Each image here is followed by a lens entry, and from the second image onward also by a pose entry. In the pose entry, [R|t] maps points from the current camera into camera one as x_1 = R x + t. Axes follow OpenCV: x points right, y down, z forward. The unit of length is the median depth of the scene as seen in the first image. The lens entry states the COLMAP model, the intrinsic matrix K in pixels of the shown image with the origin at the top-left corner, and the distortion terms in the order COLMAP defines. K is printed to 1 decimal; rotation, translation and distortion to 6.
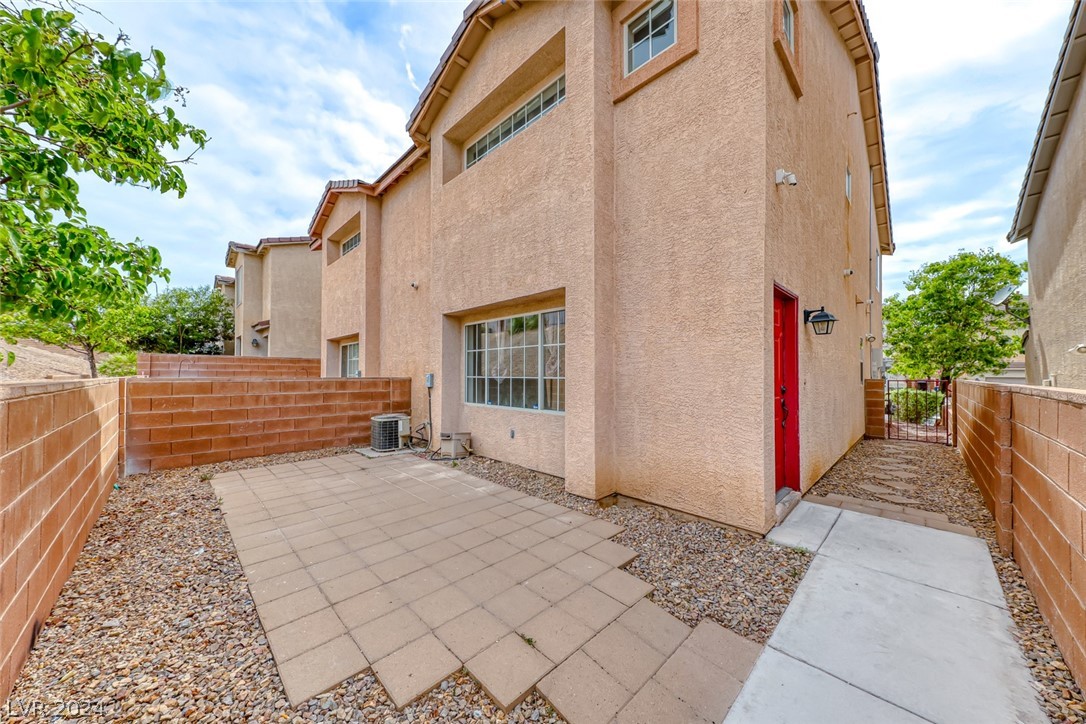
lens RADIAL K [[373.8, 0, 540.3], [0, 373.8, 369.8], [0, 0, 1]] dist [0.010189, -0.002678]
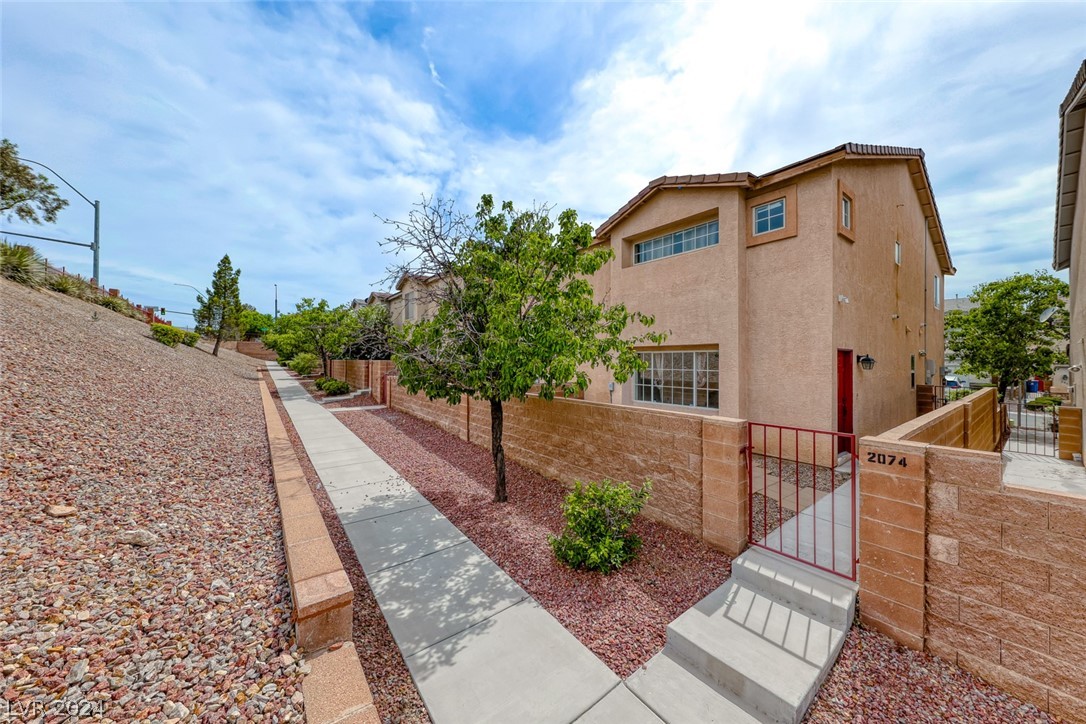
lens RADIAL K [[373.8, 0, 545.7], [0, 373.8, 356.9], [0, 0, 1]] dist [0.010189, -0.002678]
pose [[0.992247, -0.000480, -0.124280, -0.591899], [0.000903, 0.999994, 0.003345, -0.165351], [0.124277, -0.003431, 0.992242, -1.038713]]
